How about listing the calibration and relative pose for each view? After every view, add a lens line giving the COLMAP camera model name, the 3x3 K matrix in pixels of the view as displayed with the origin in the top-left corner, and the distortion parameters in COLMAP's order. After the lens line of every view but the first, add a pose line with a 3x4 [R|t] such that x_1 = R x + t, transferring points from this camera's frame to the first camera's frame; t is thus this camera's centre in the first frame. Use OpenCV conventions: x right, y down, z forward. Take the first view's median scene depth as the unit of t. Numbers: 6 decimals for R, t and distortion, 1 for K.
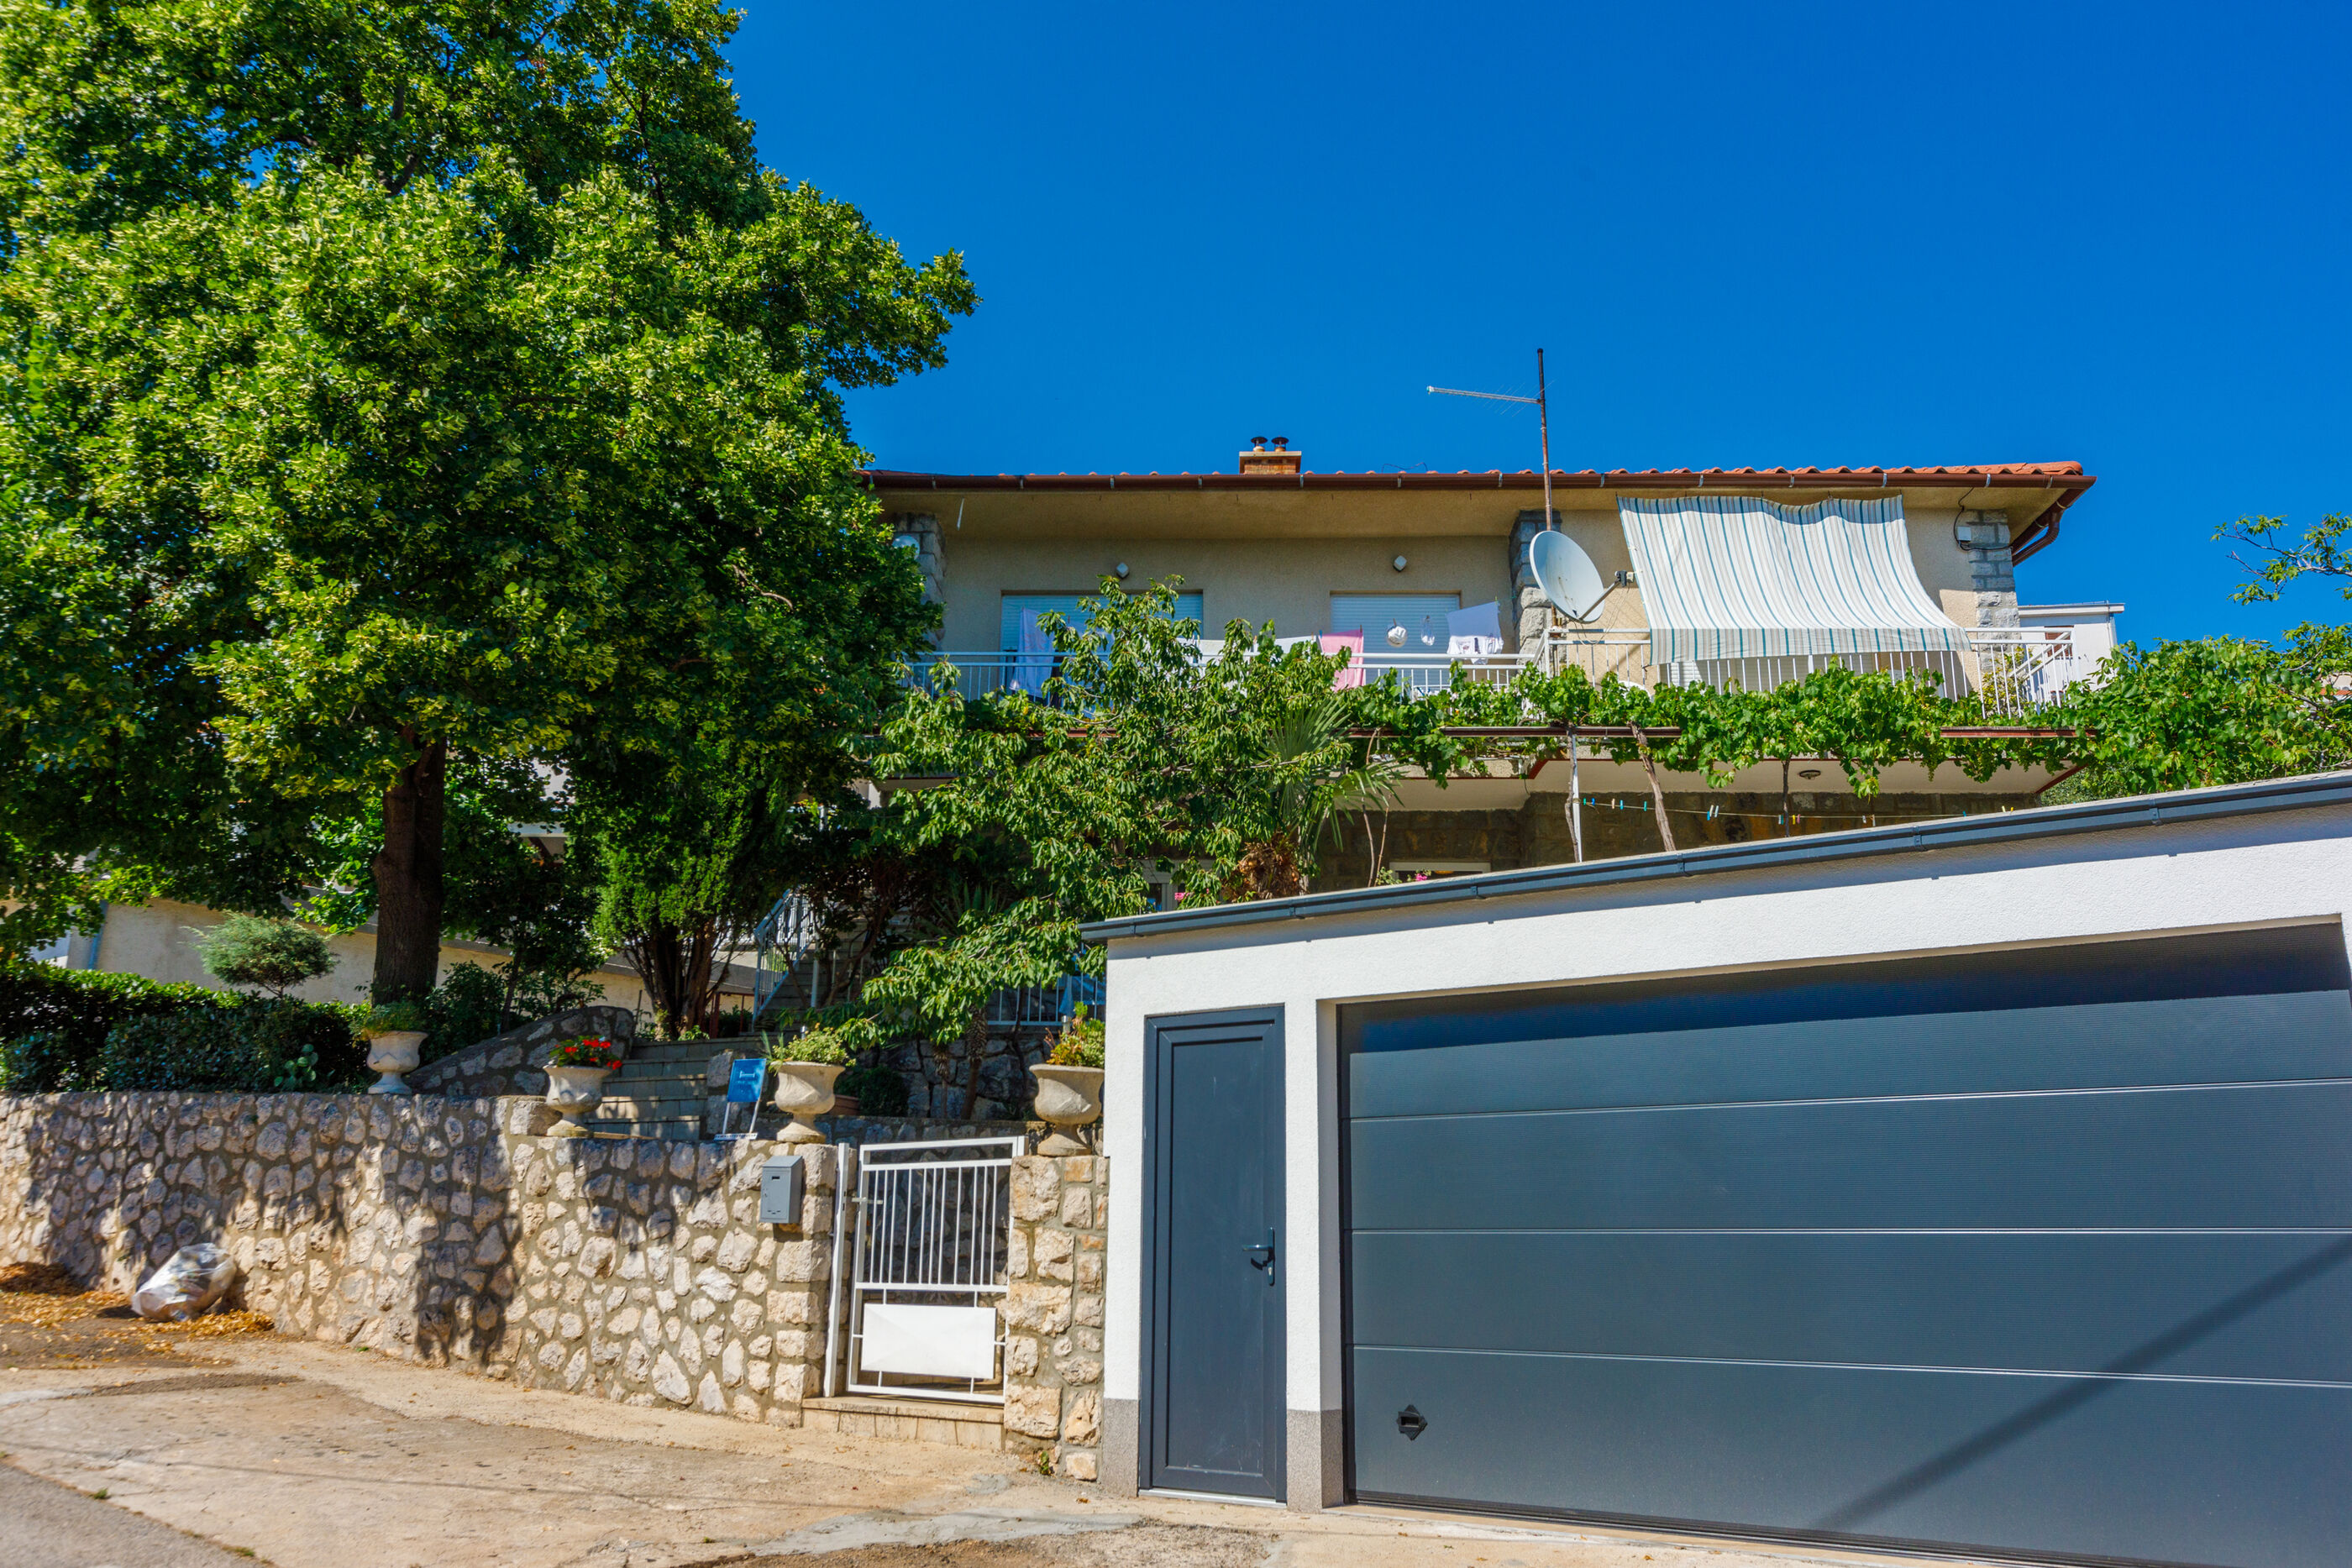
lens RADIAL K [[1853.3, 0, 1178.4], [0, 1853.3, 739.3], [0, 0, 1]] dist [-0.002106, 0.001882]
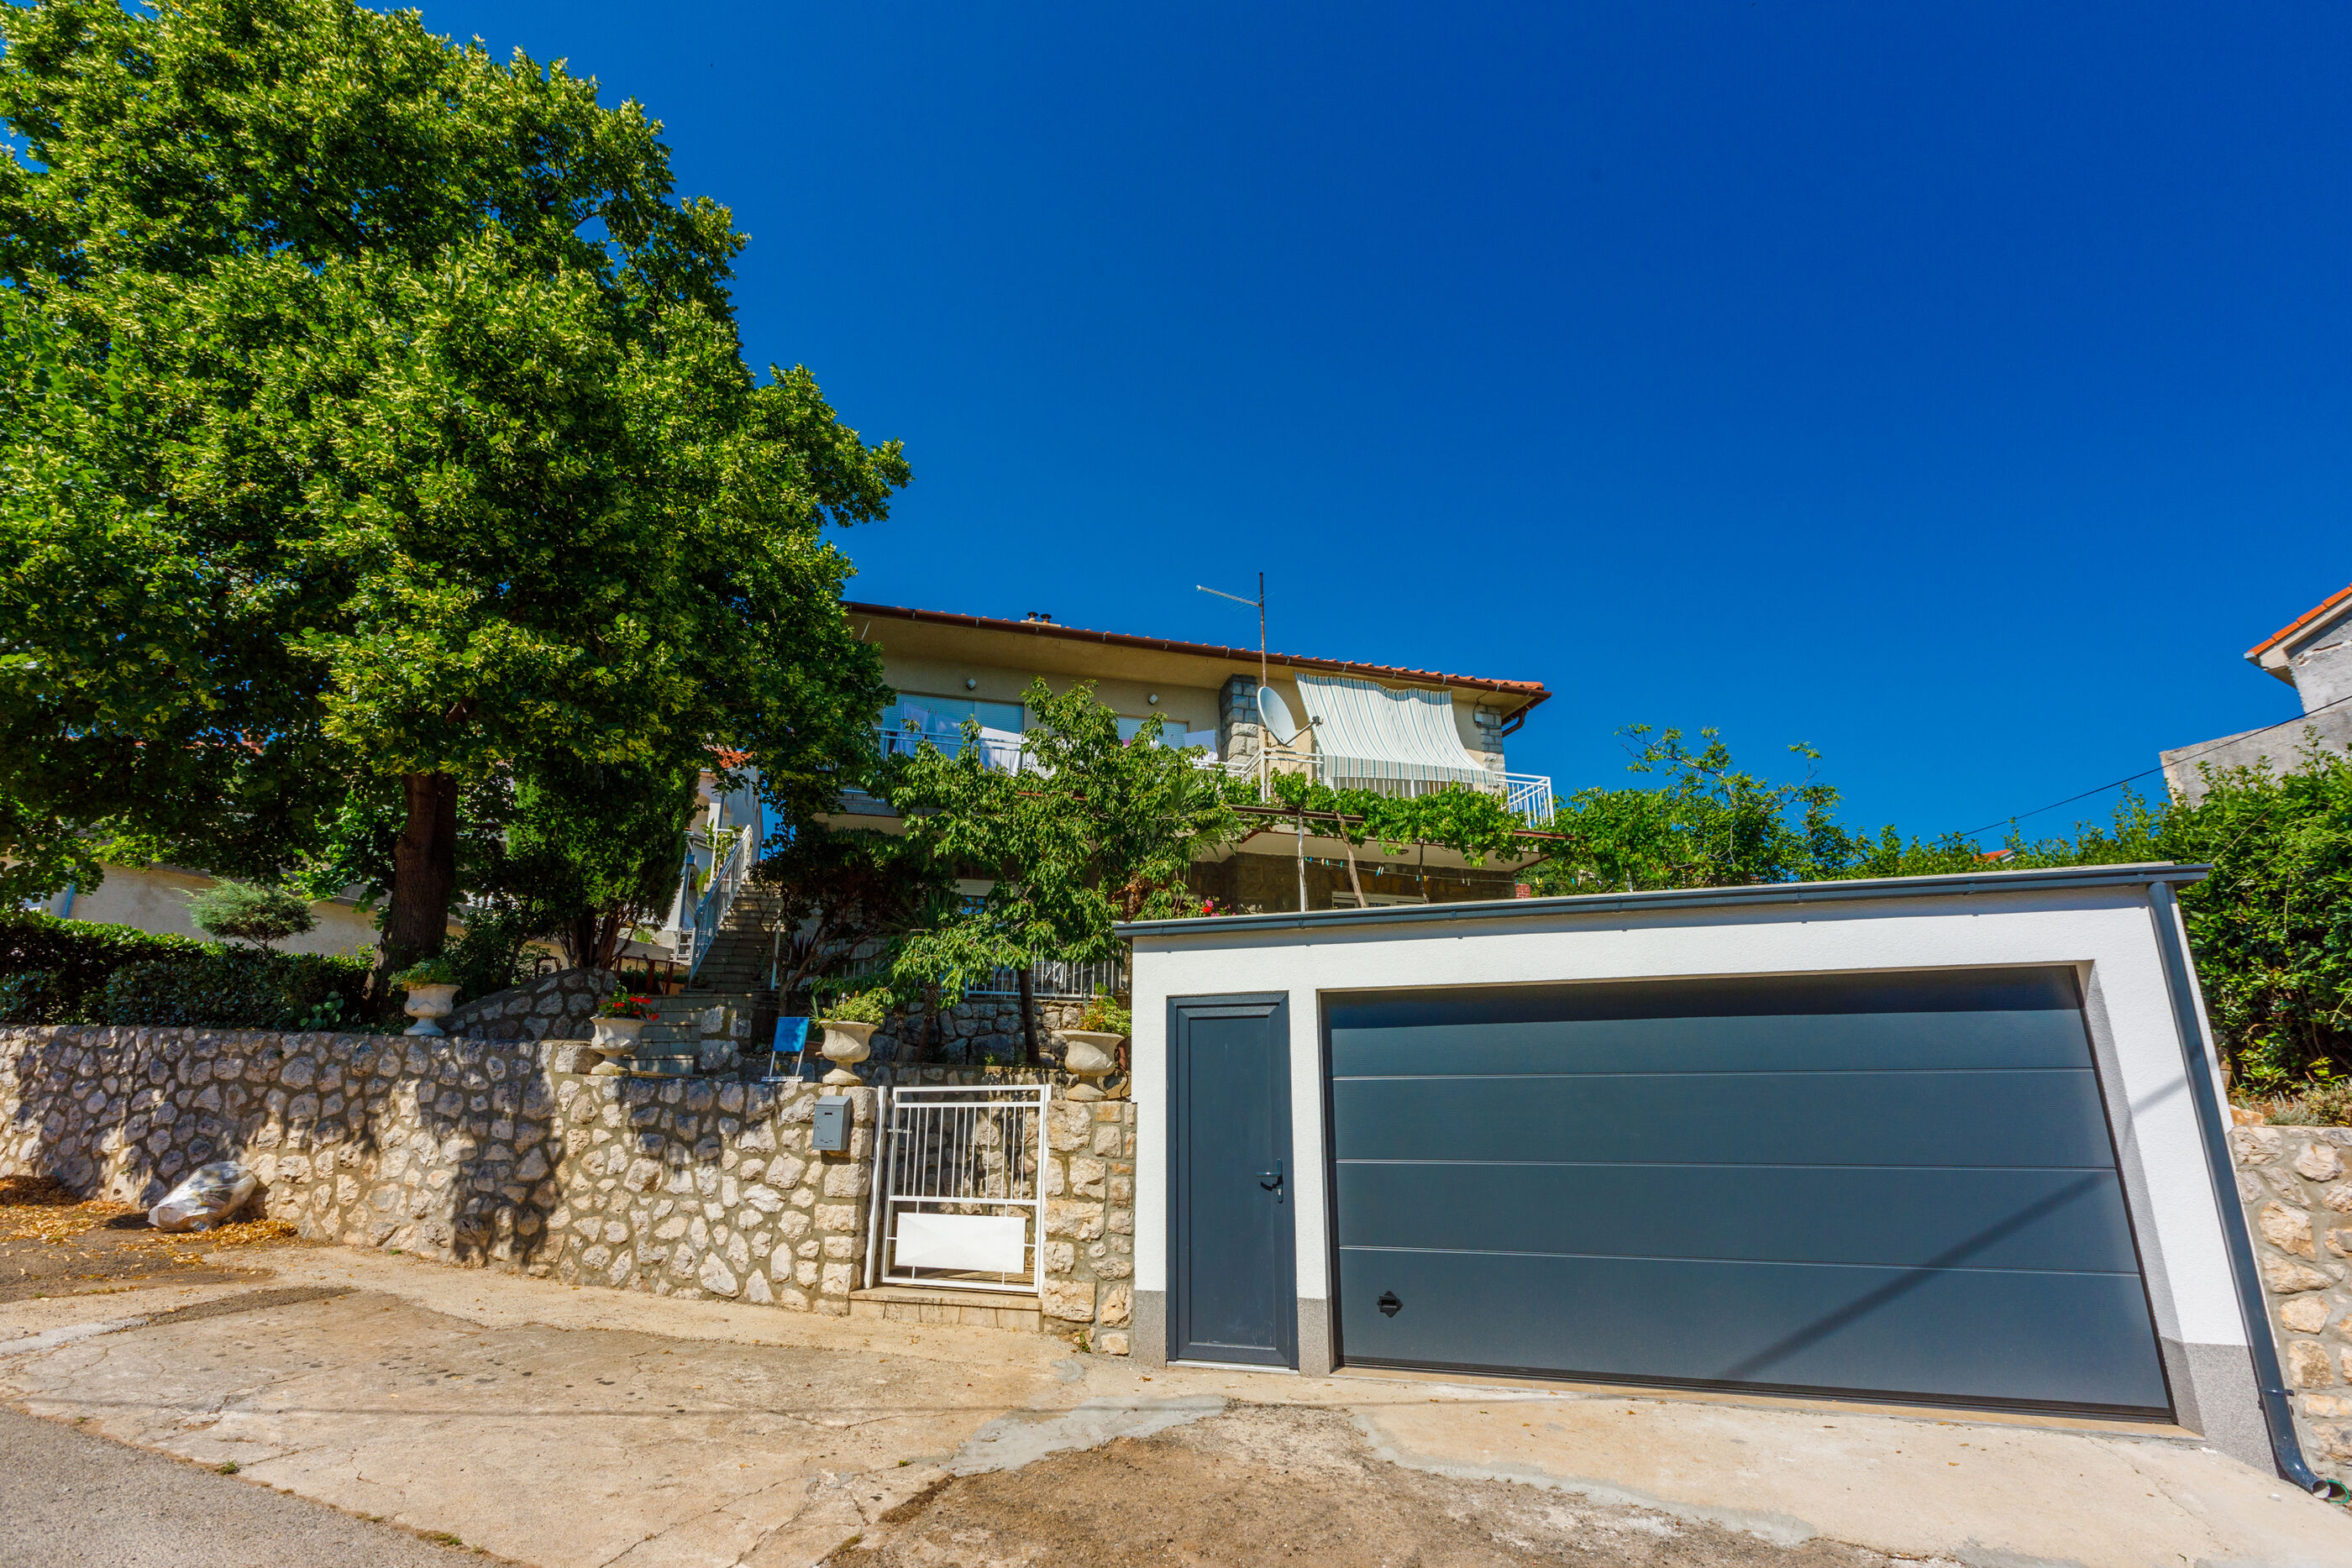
lens RADIAL K [[1074.5, 0, 1173.9], [0, 1074.5, 837.0], [0, 0, 1]] dist [0.002343, -0.000099]
pose [[0.953514, 0.071172, 0.292823, -0.204712], [-0.075025, 0.997180, 0.001930, 0.028853], [-0.291860, -0.023810, 0.956165, 0.224184]]
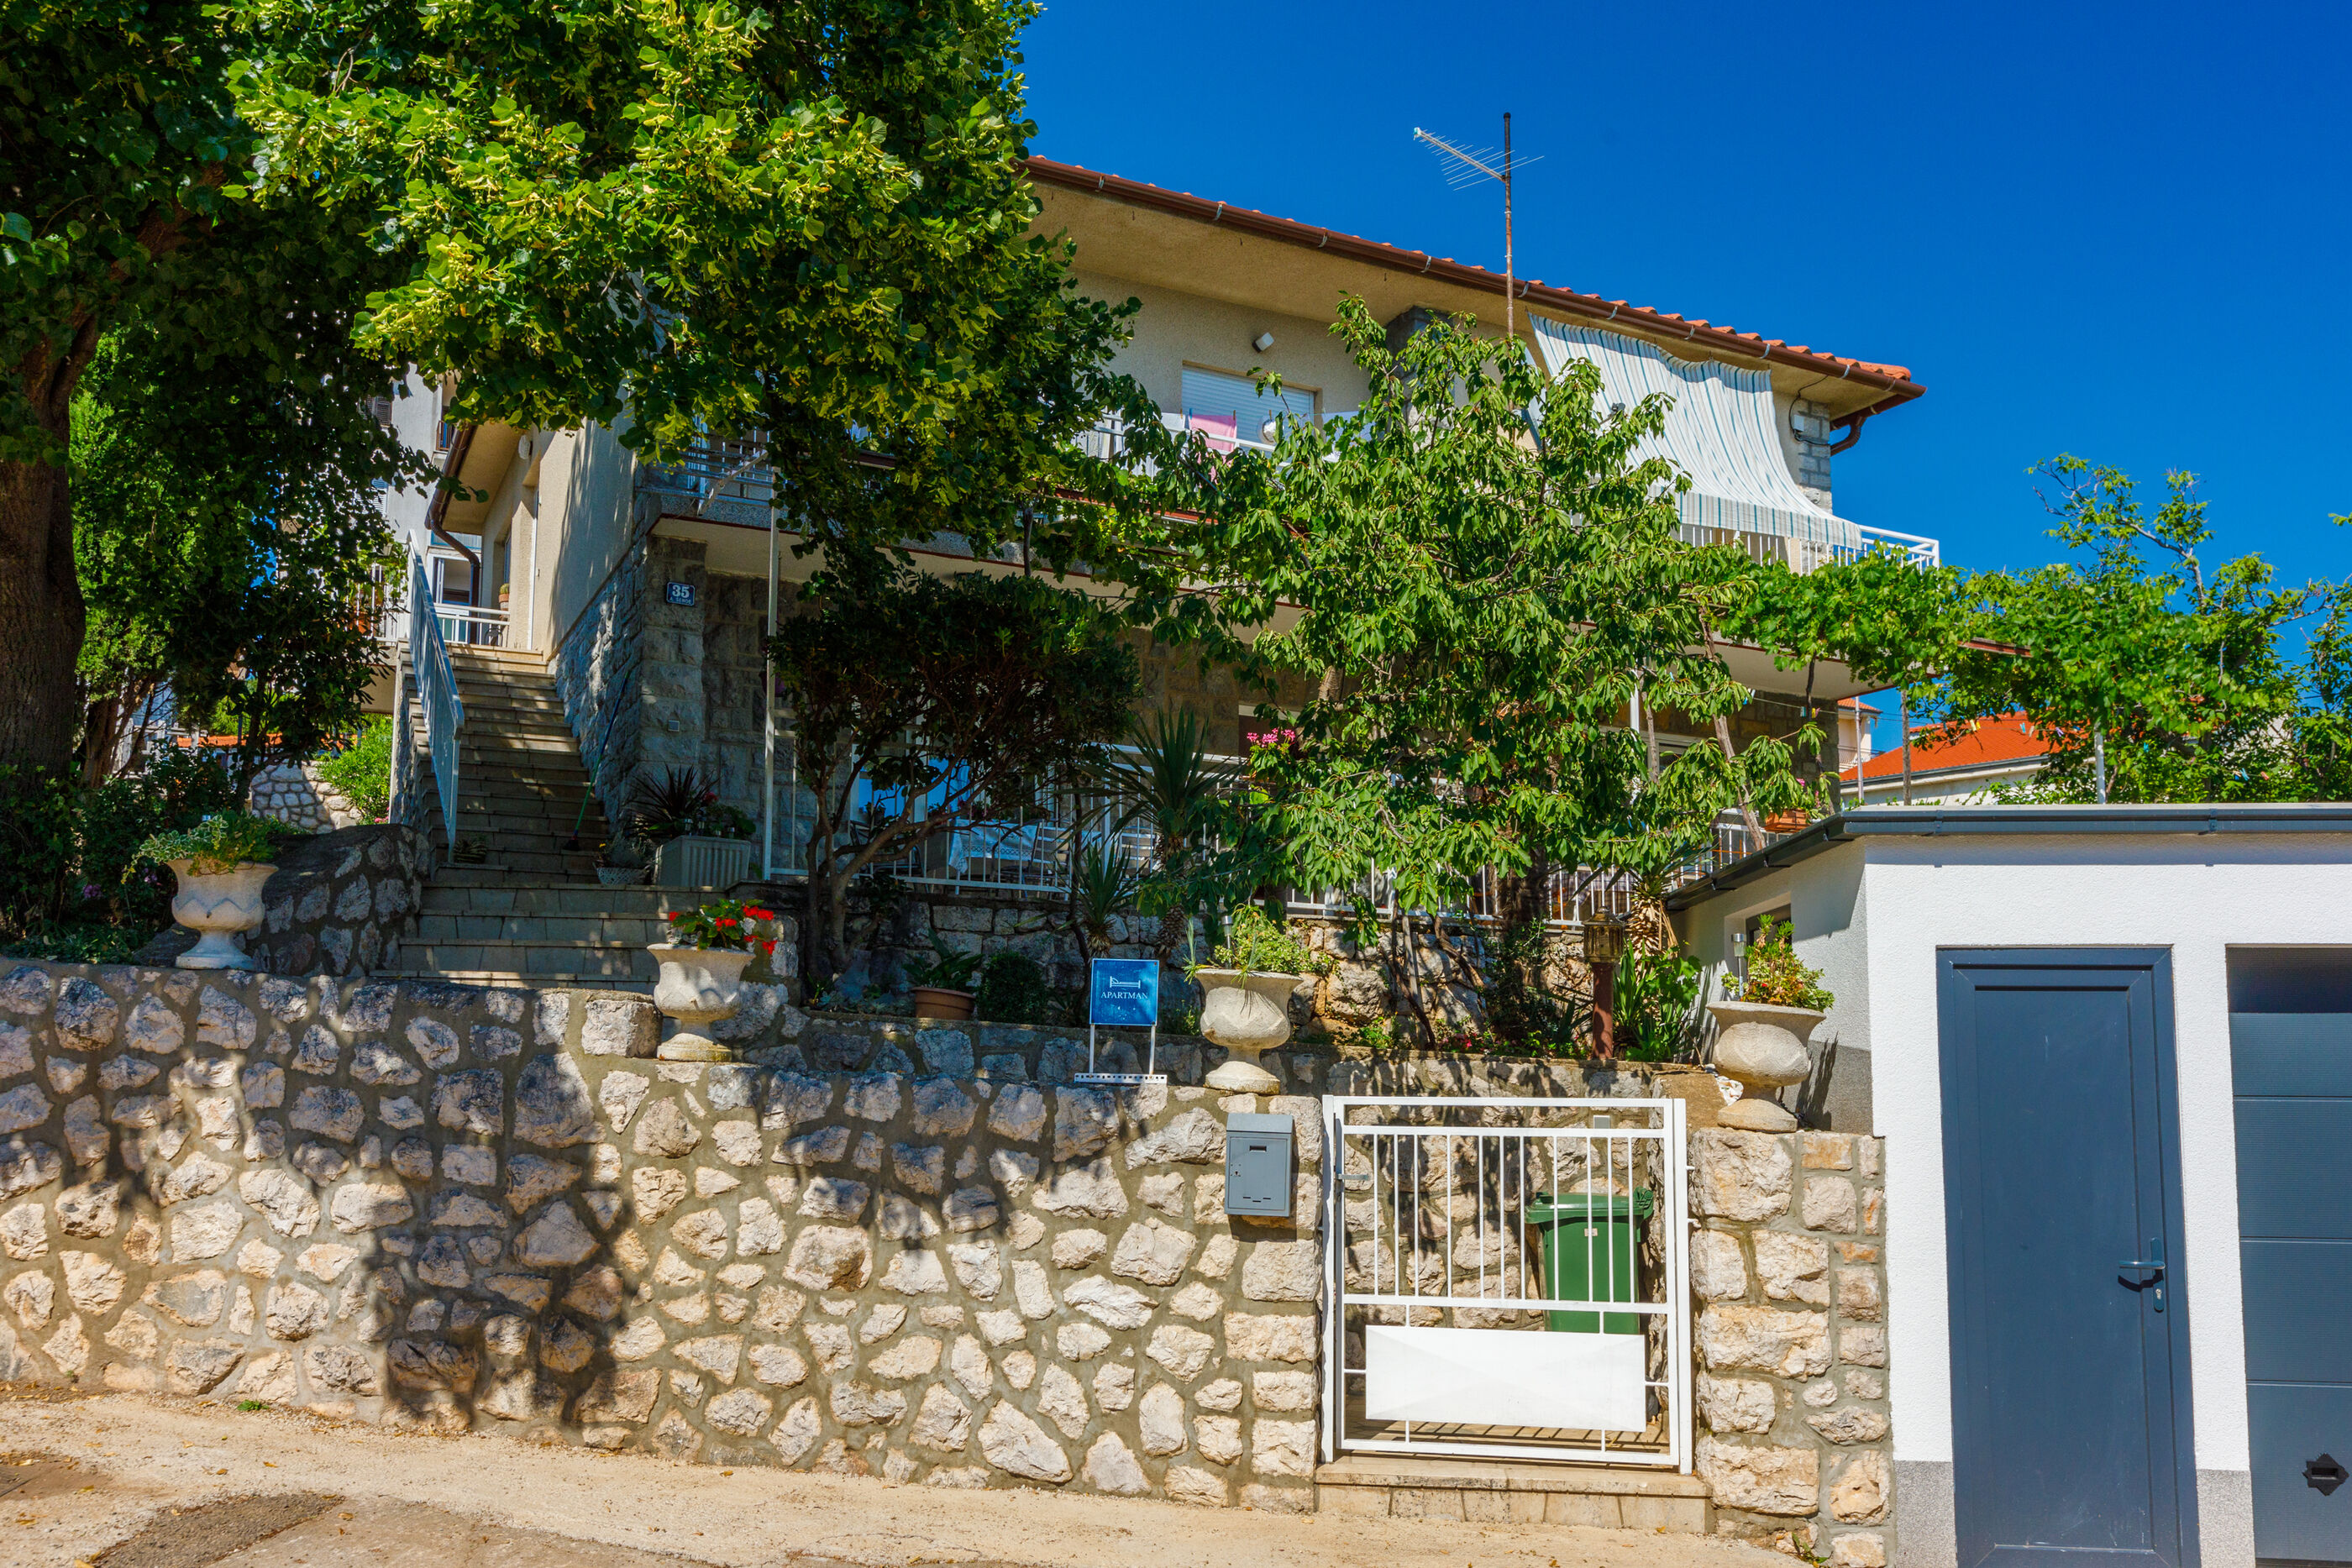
lens RADIAL K [[1885.6, 0, 1176.1], [0, 1885.6, 908.5], [0, 0, 1]] dist [0.002340, -0.001240]
pose [[0.875626, 0.046039, 0.480790, -0.524954], [-0.133642, 0.979676, 0.149580, 0.053929], [-0.464132, -0.195230, 0.863983, 0.422264]]
